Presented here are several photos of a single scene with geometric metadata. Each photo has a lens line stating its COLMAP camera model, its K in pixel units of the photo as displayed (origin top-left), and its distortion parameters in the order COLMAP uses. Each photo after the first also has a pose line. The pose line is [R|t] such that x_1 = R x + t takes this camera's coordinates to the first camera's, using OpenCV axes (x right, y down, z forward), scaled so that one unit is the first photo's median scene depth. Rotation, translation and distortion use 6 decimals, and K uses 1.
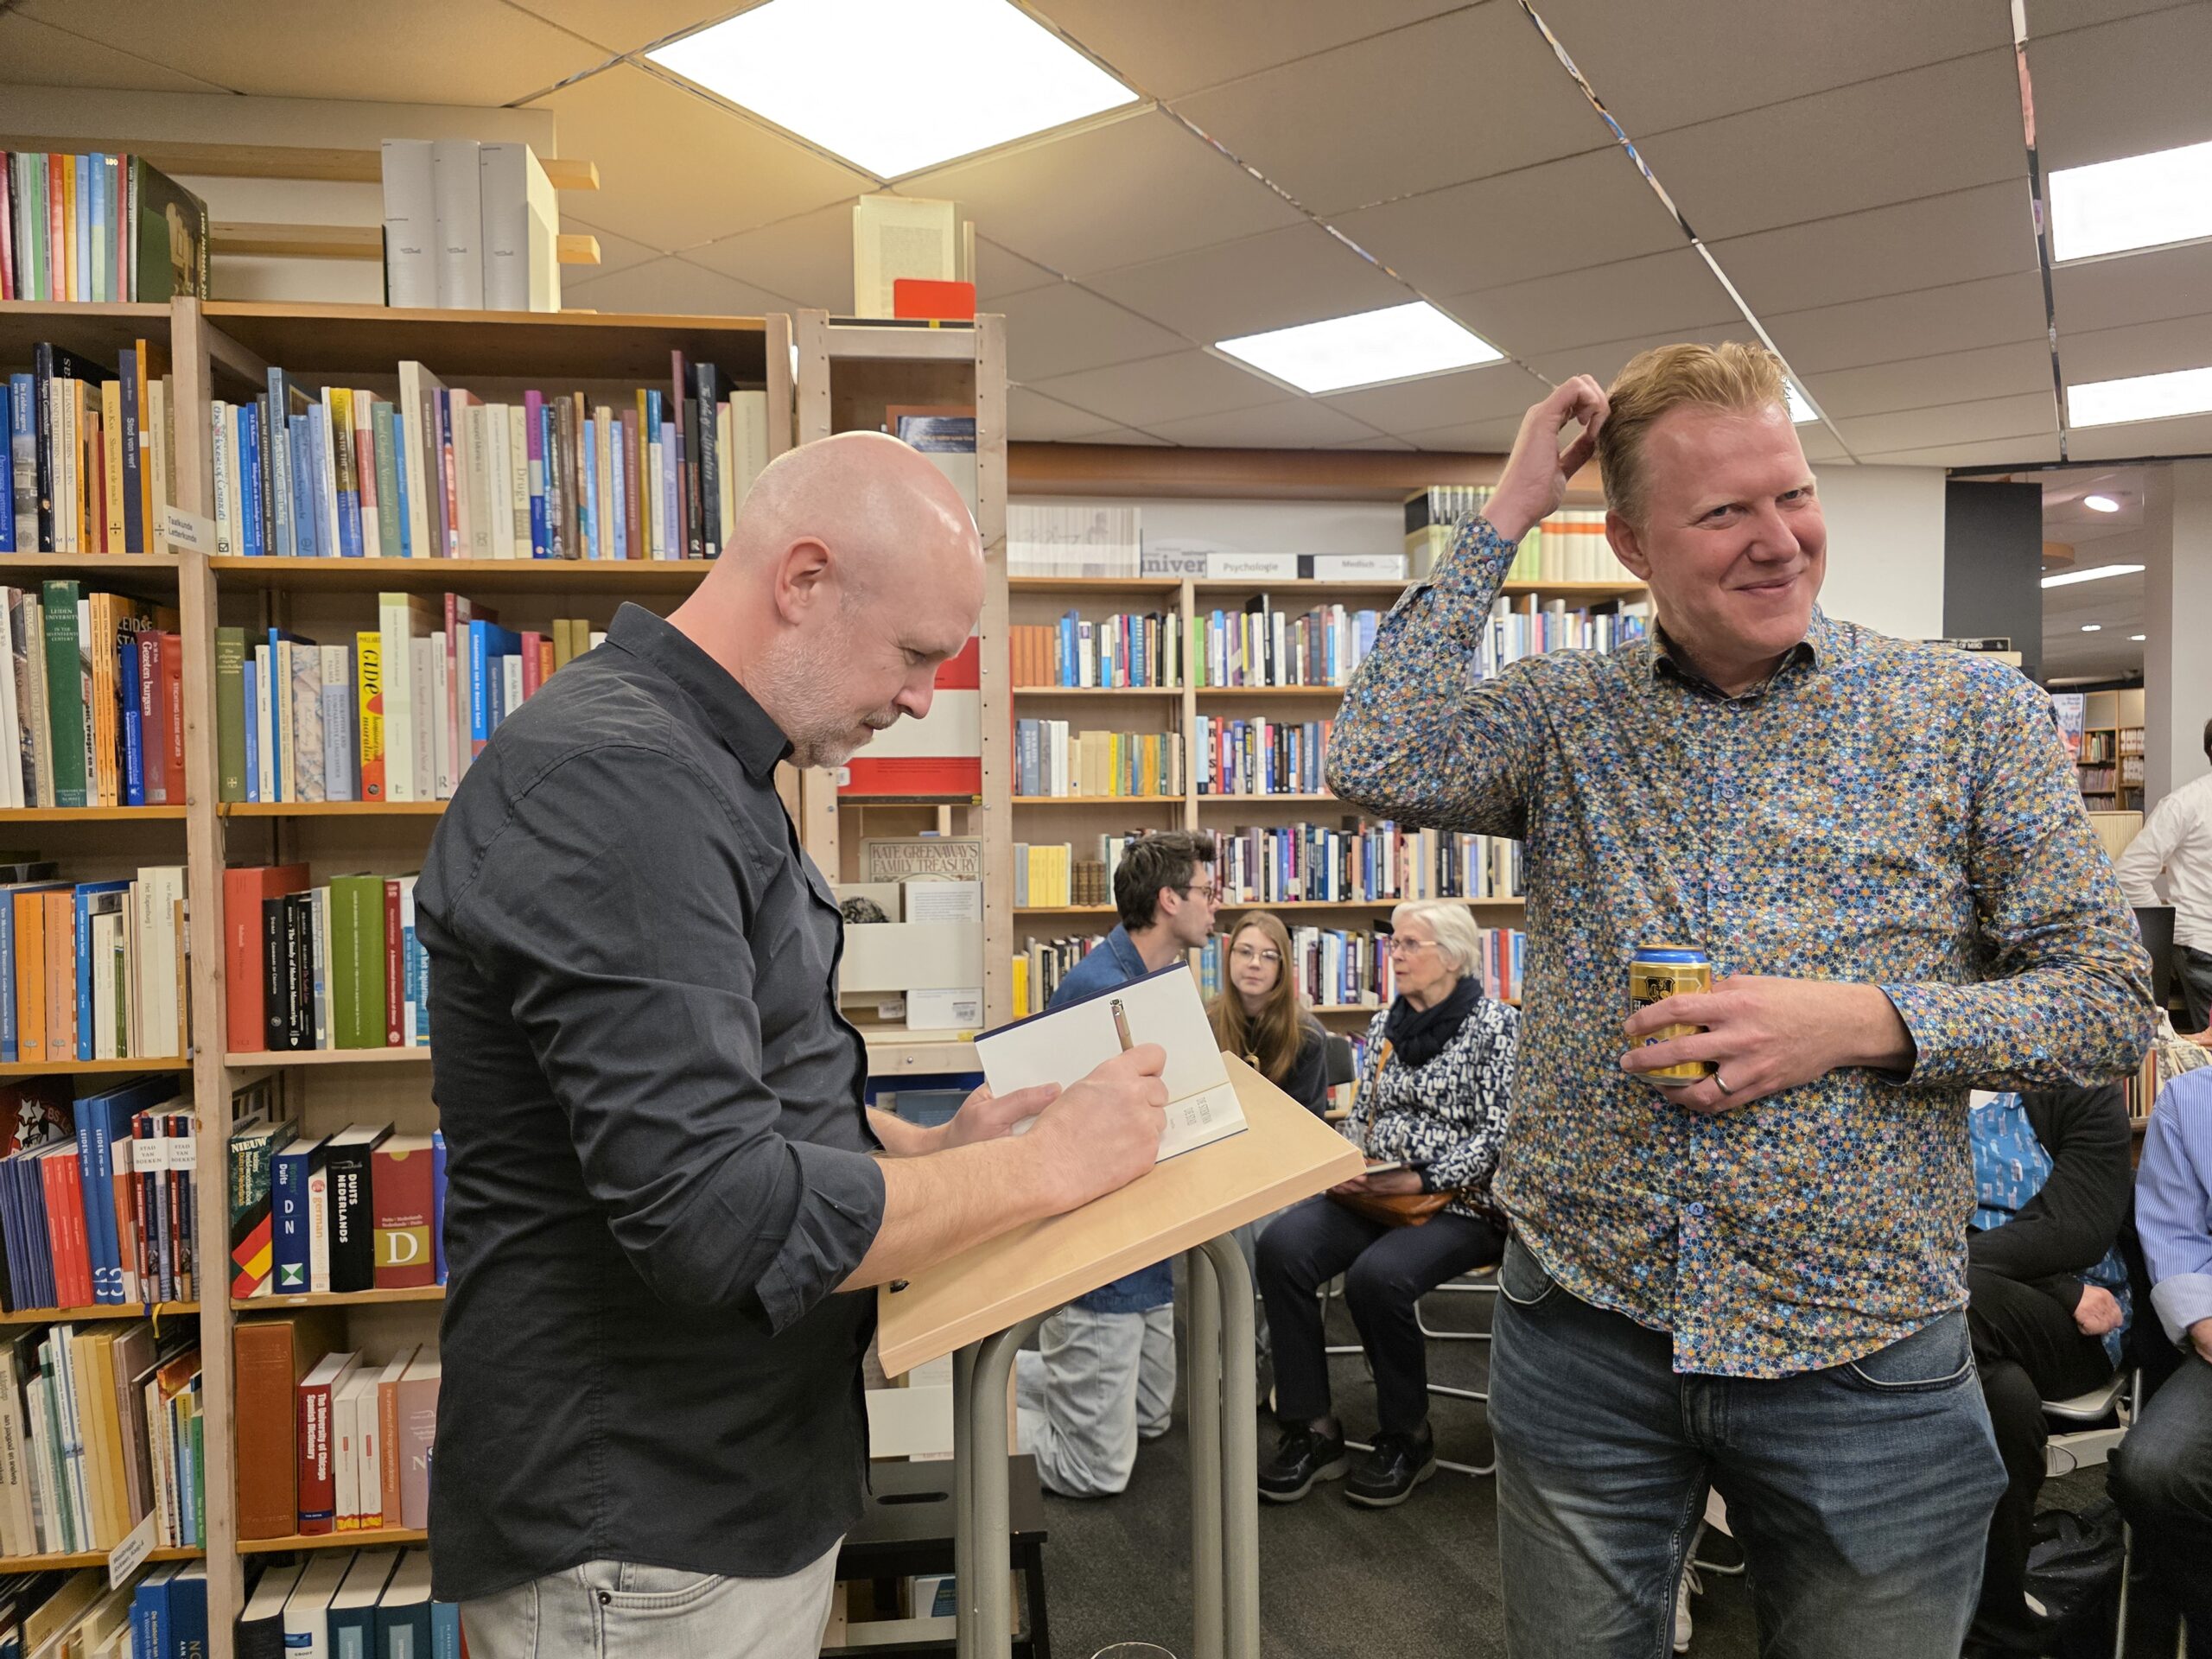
lens RADIAL K [[1501.1, 0, 1104.4], [0, 1501.1, 833.7], [0, 0, 1]] dist [0.028886, -0.024968]
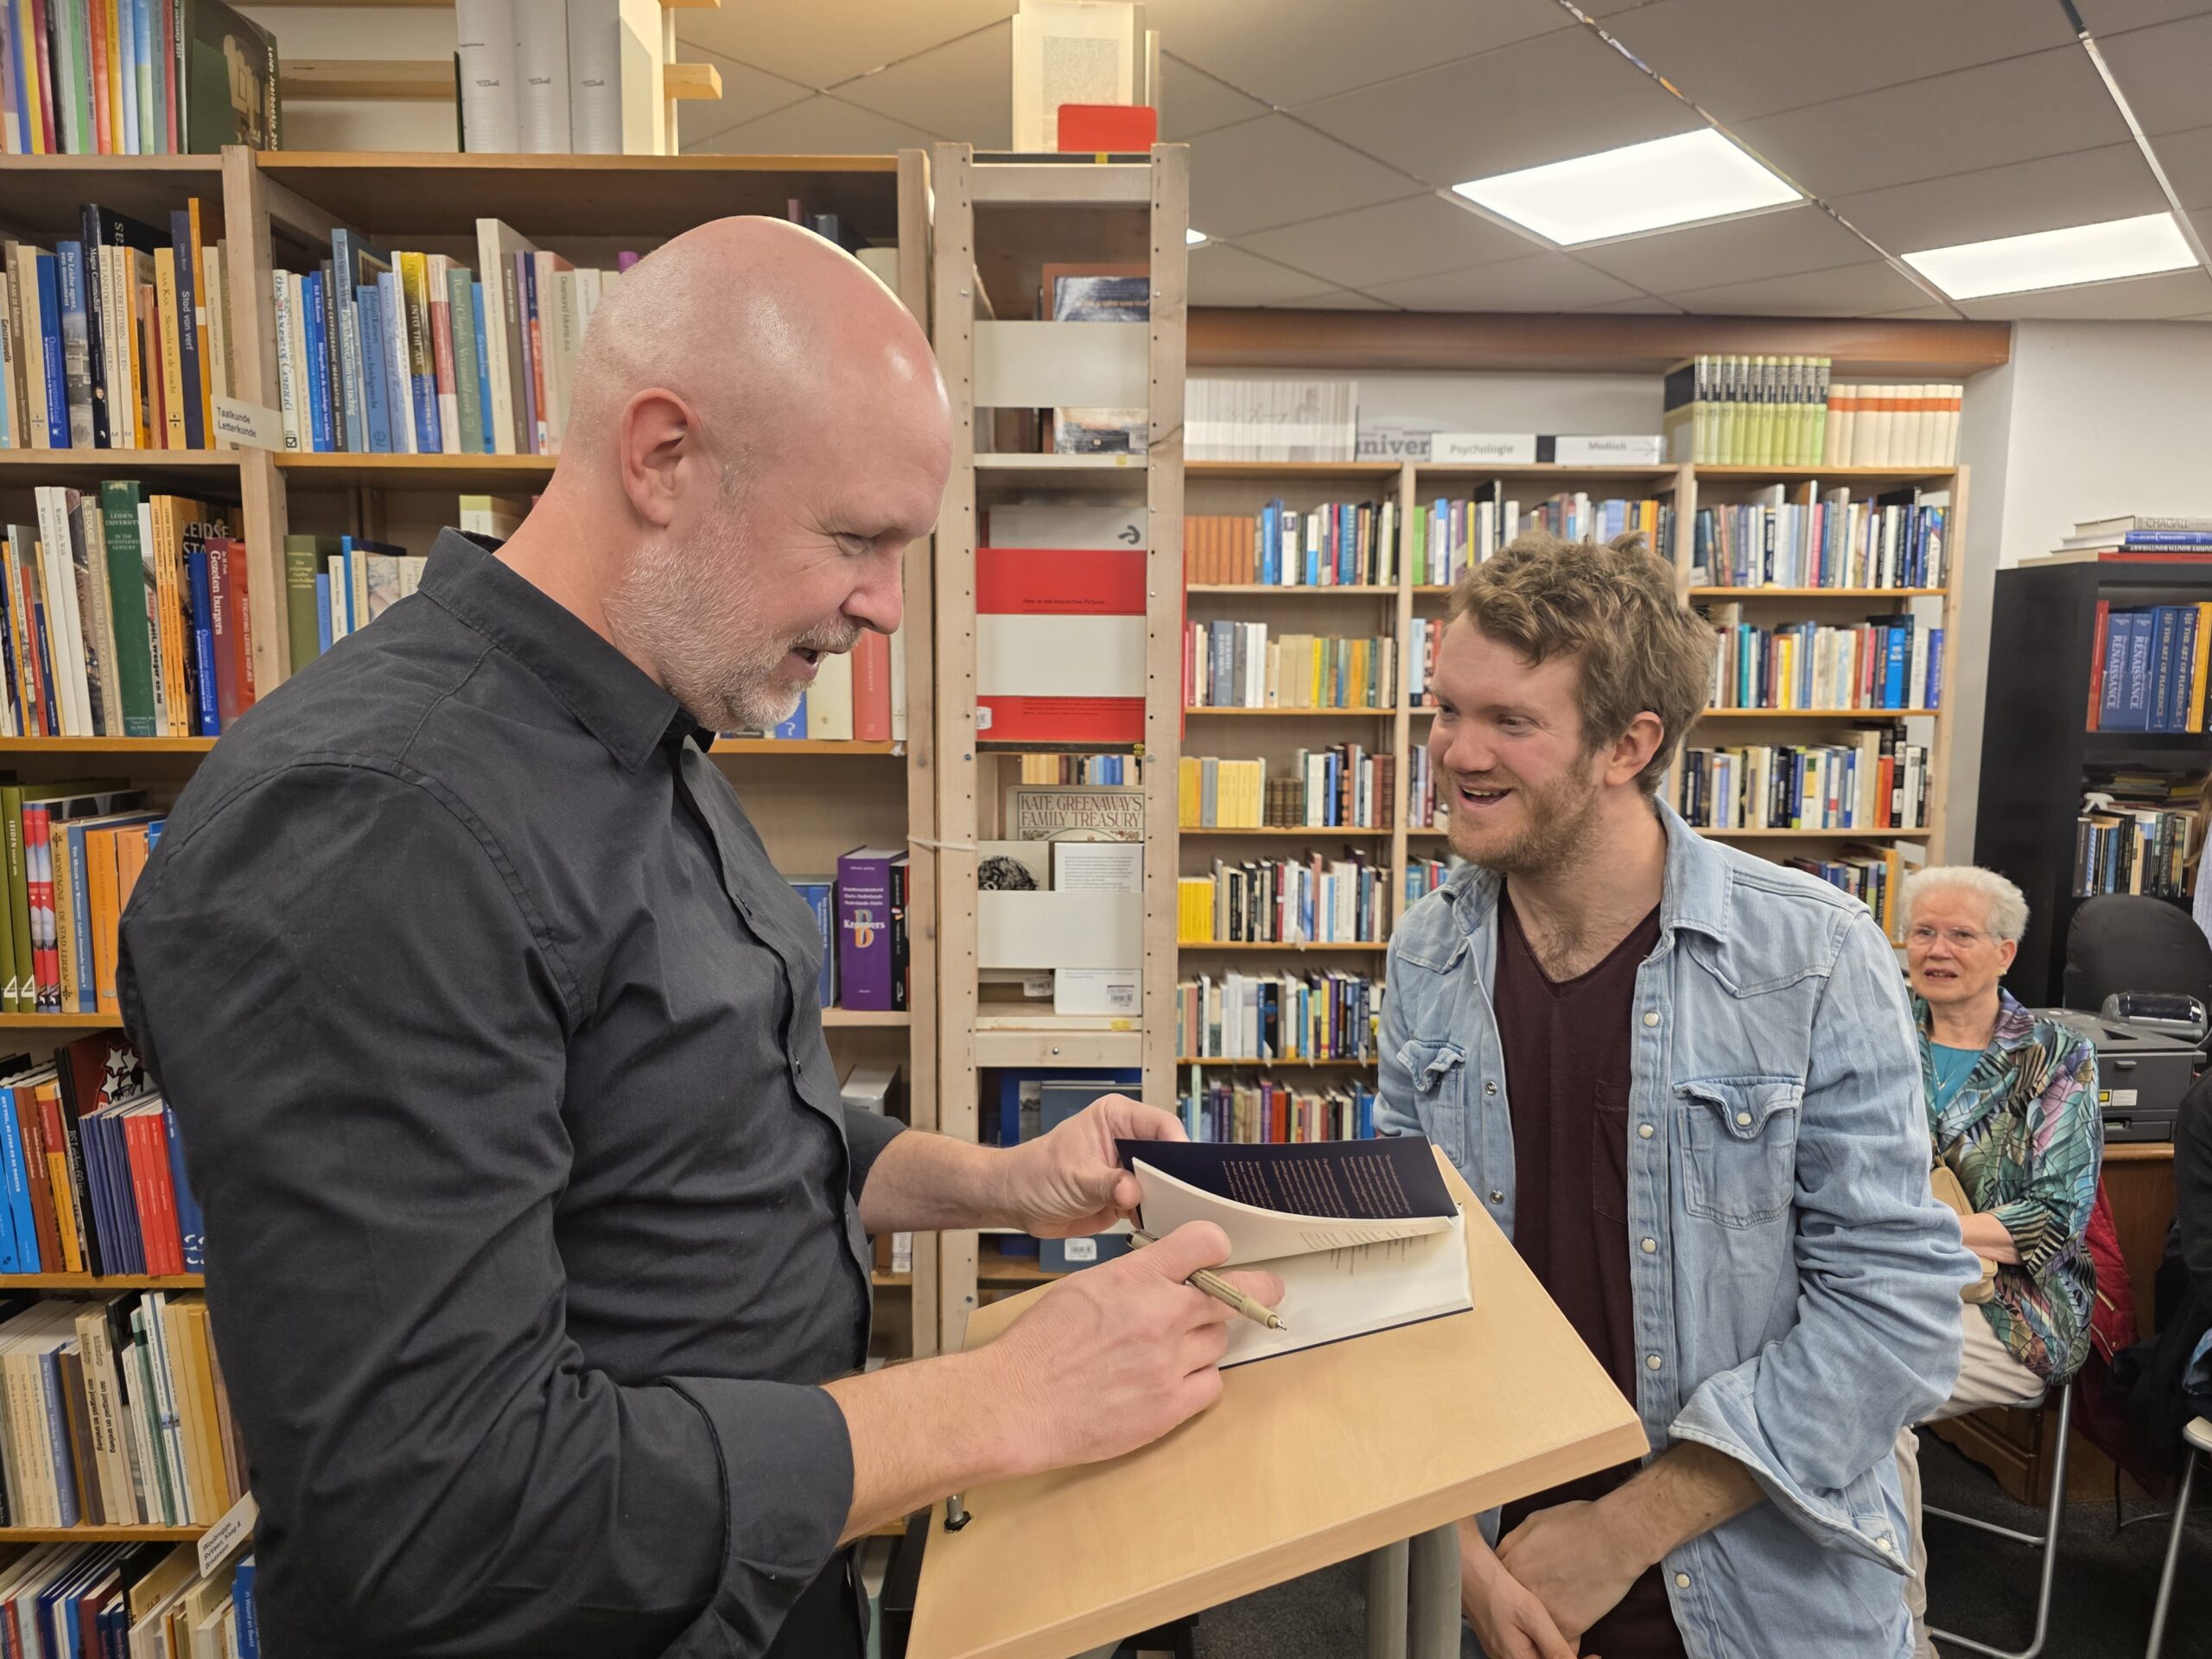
lens RADIAL K [[1501.1, 0, 1117.6], [0, 1501.1, 845.9], [0, 0, 1]] dist [0.028886, -0.024968]
pose [[0.991561, 0.032549, -0.125491, 0.008866], [-0.021303, 0.995720, 0.089937, -0.044278], [0.127881, -0.086504, 0.988010, 0.171179]]
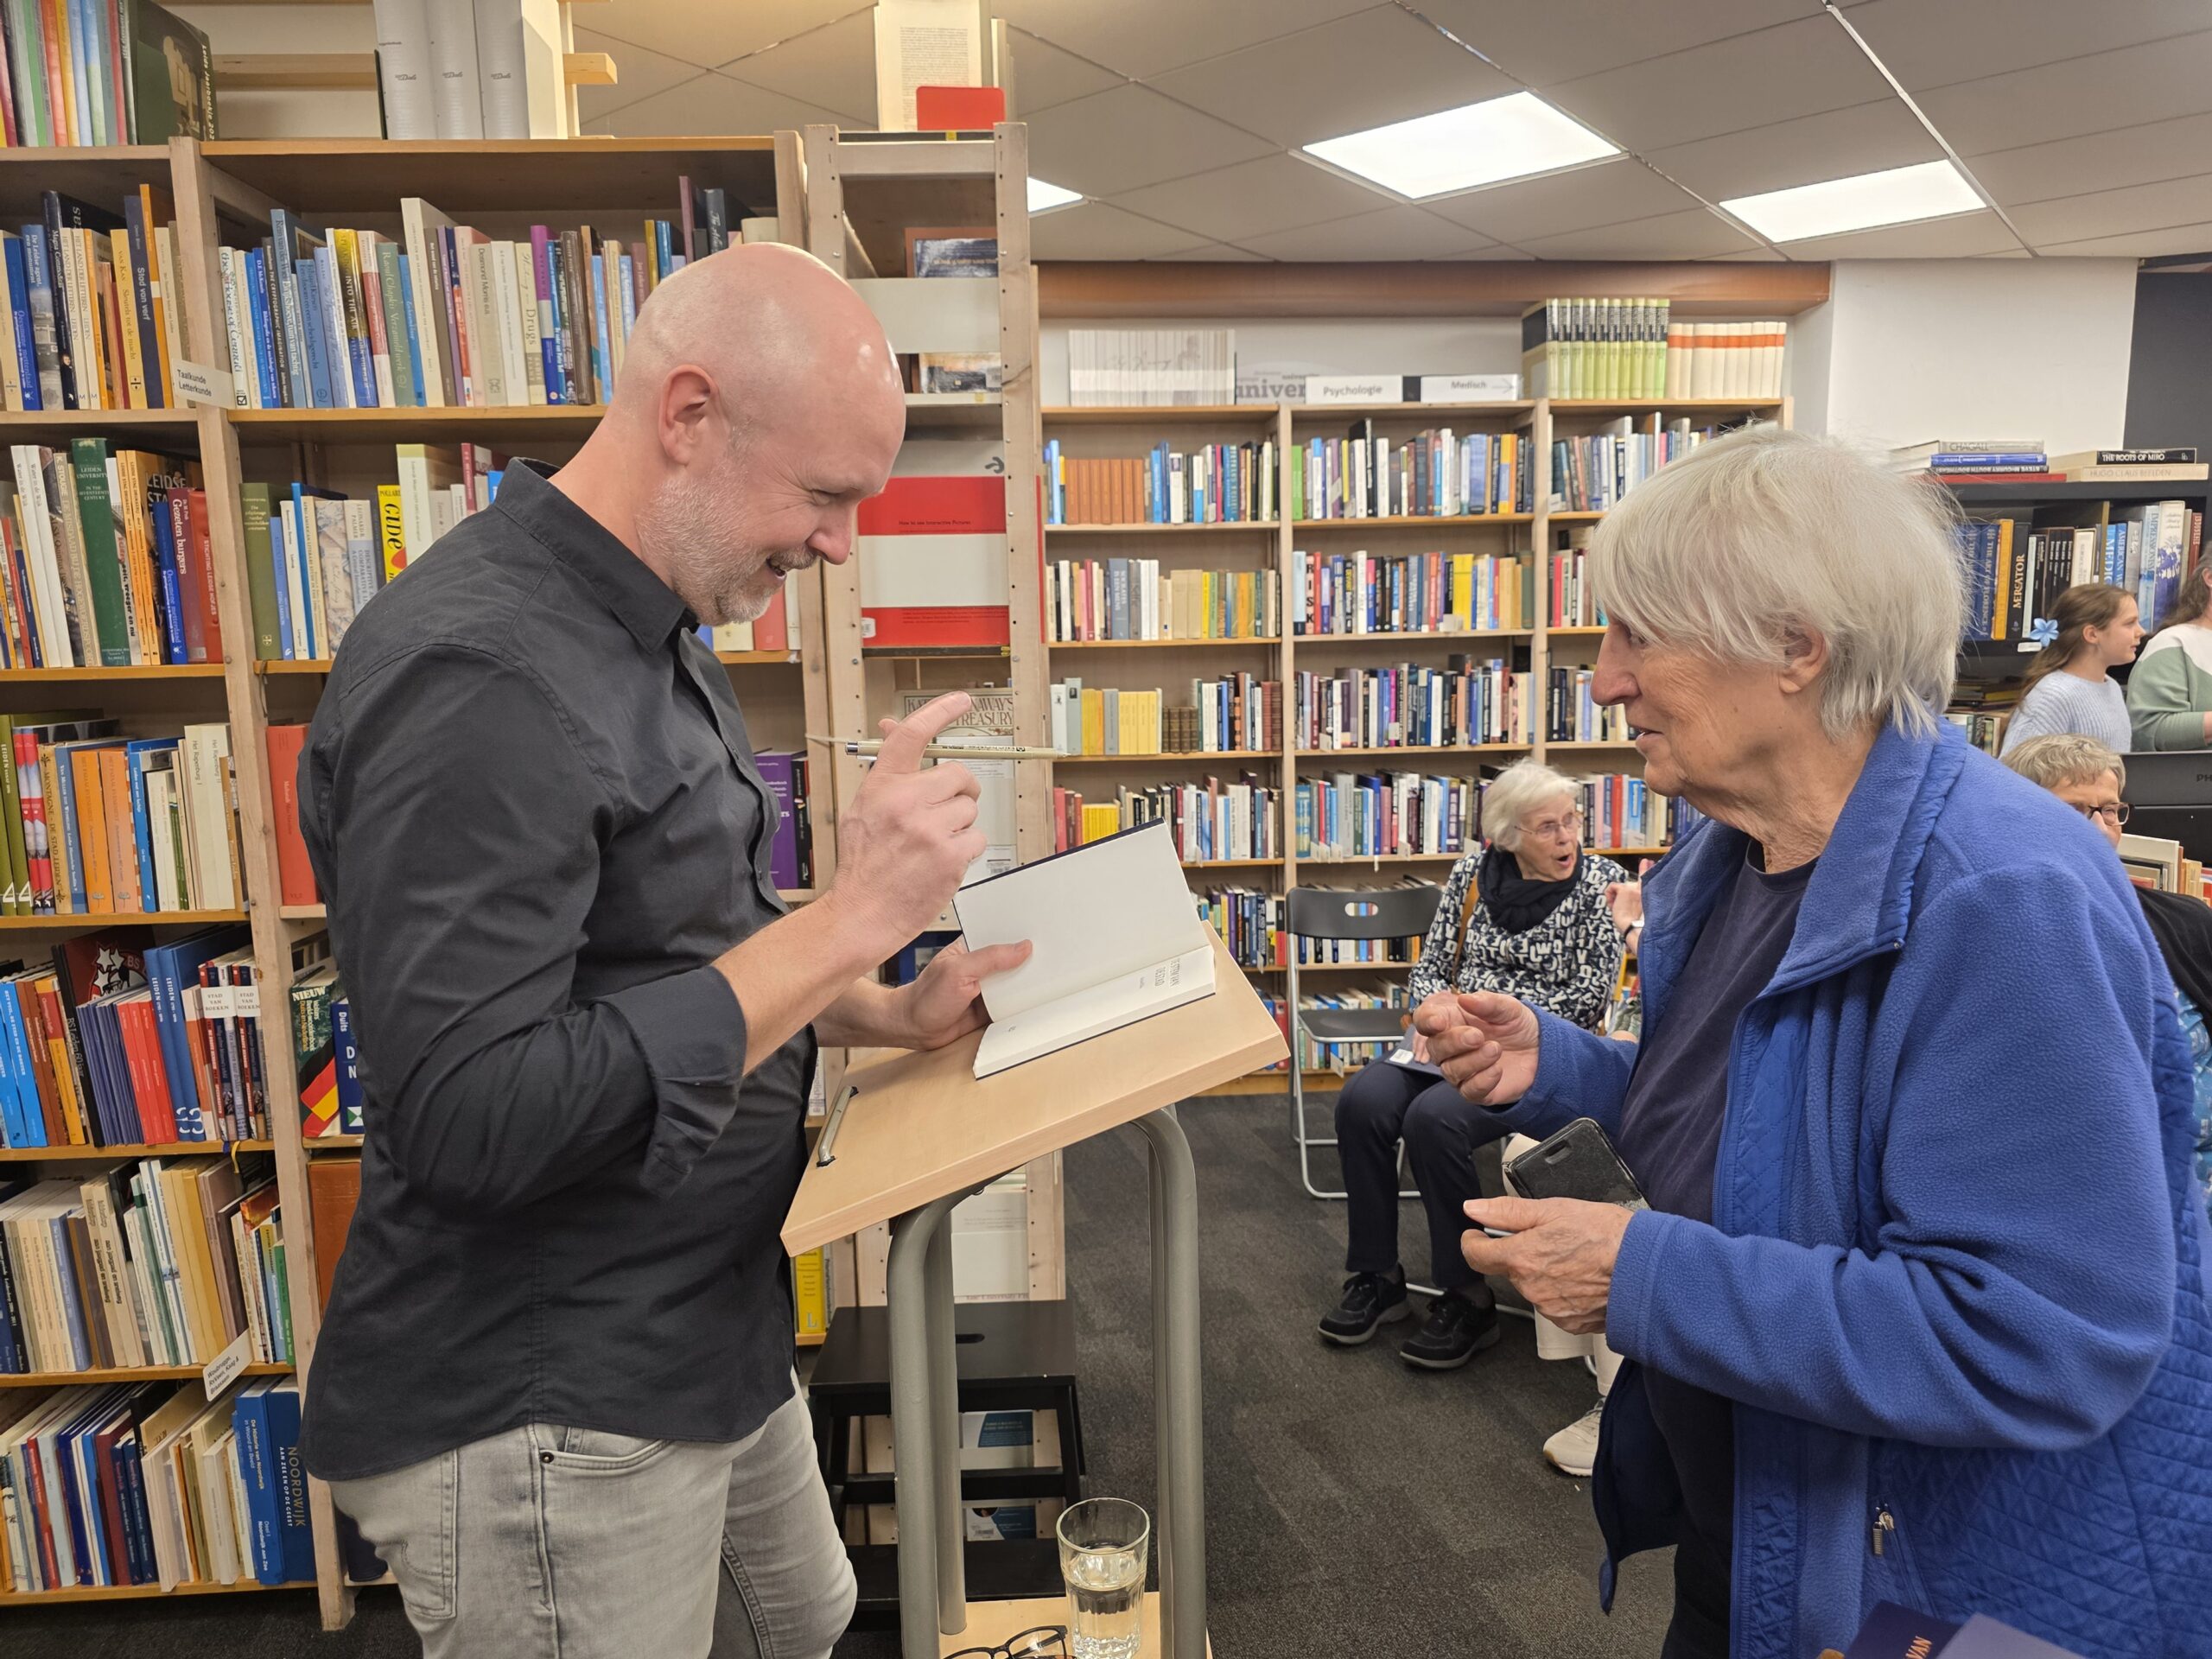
lens RADIAL K [[1501.1, 0, 1121.7], [0, 1501.1, 837.1], [0, 0, 1]] dist [0.028886, -0.024968]
pose [[0.996462, 0.001836, -0.084028, 0.072160], [0.007674, 0.993598, 0.112713, -0.012301], [0.083697, -0.112959, 0.990068, 0.035593]]
